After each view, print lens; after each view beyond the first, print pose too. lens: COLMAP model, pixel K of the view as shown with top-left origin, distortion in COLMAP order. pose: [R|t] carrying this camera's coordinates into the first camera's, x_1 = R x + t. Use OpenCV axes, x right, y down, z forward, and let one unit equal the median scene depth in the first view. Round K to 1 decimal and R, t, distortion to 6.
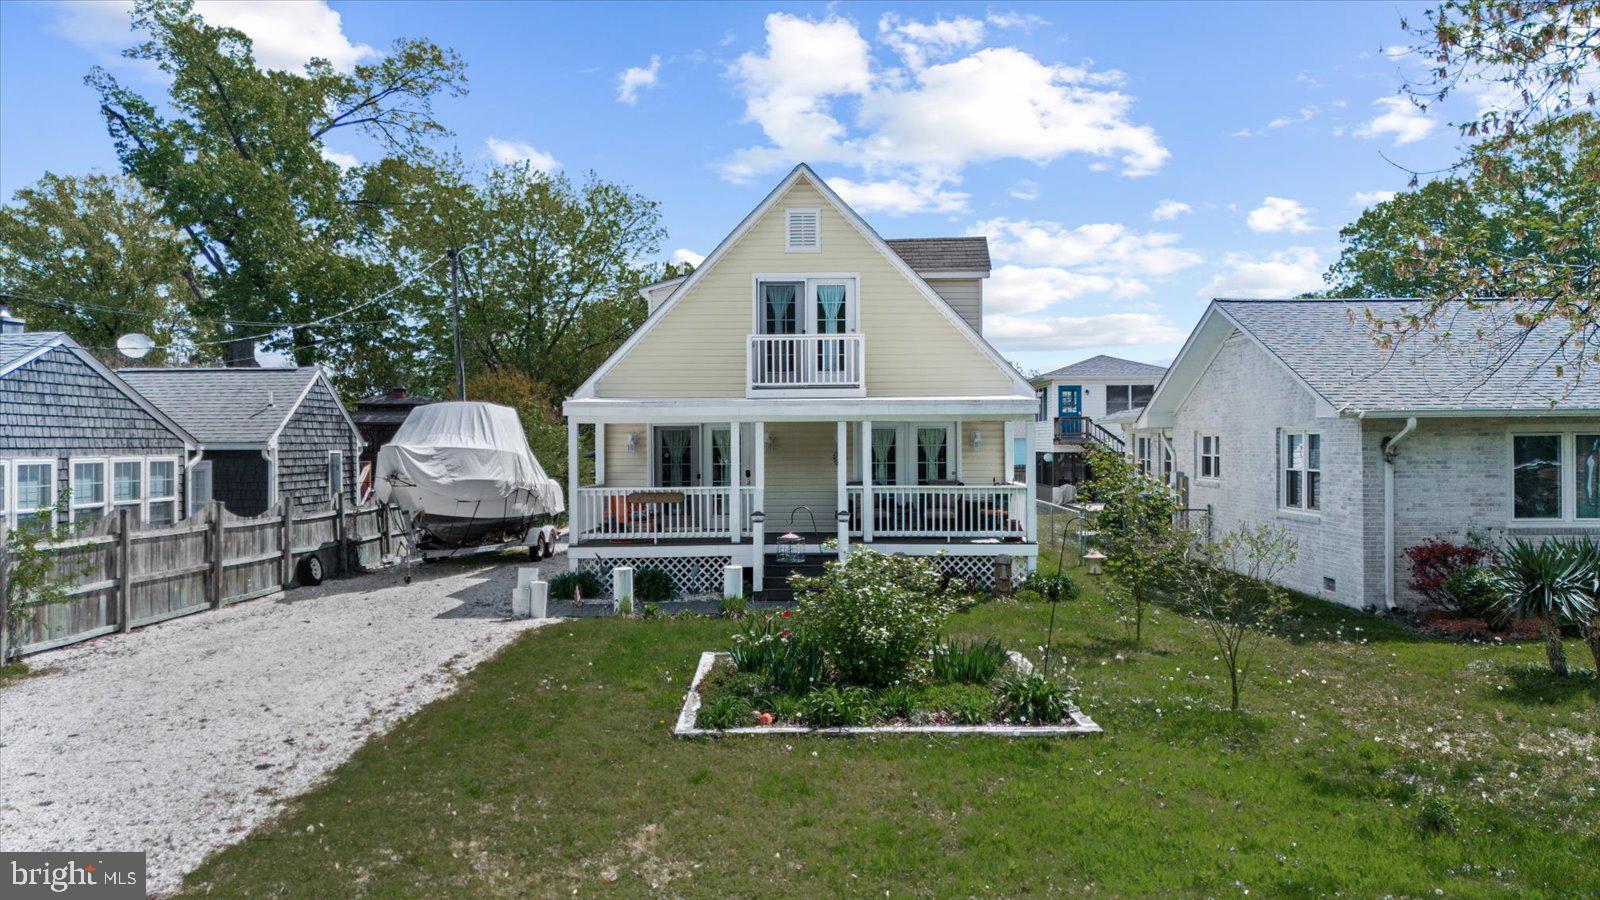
lens RADIAL K [[1082.0, 0, 798.3], [0, 1082.0, 405.8], [0, 0, 1]] dist [0.062194, -0.041743]
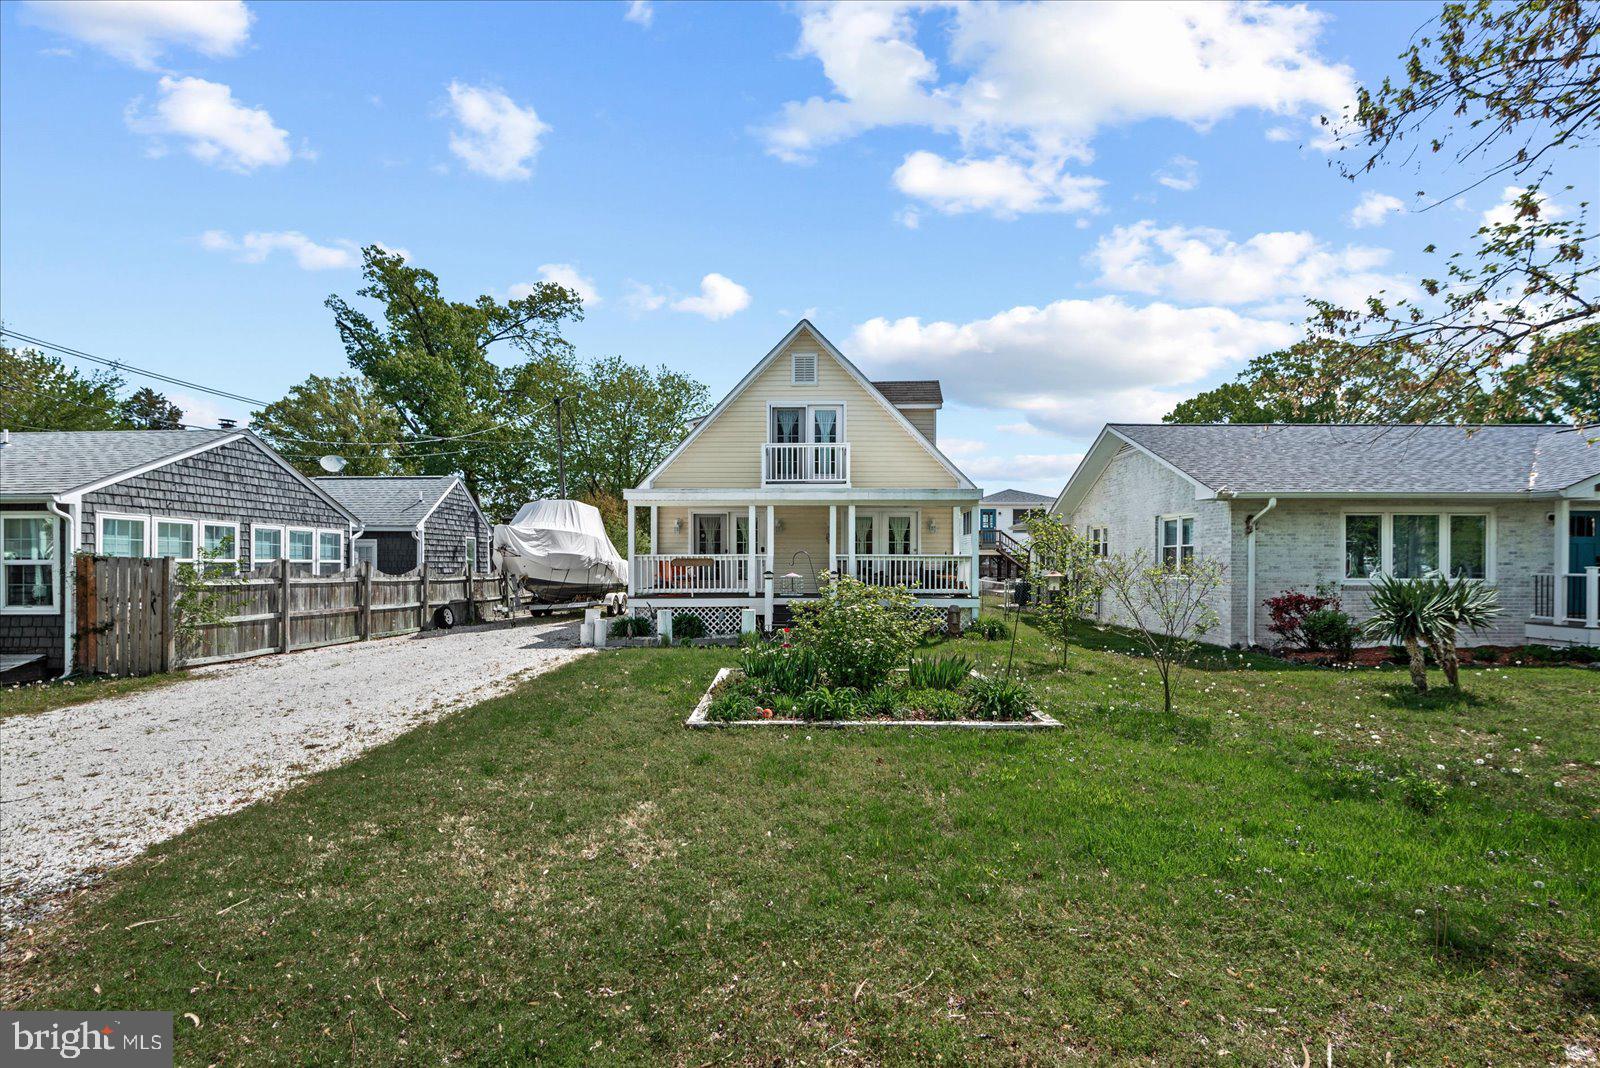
lens RADIAL K [[714.2, 0, 795.2], [0, 714.2, 536.1], [0, 0, 1]] dist [0.035901, -0.019554]
pose [[0.999926, 0.007592, -0.009537, 0.003081], [-0.007551, 0.999962, 0.004415, 0.052734], [0.009570, -0.004343, 0.999945, 0.133172]]
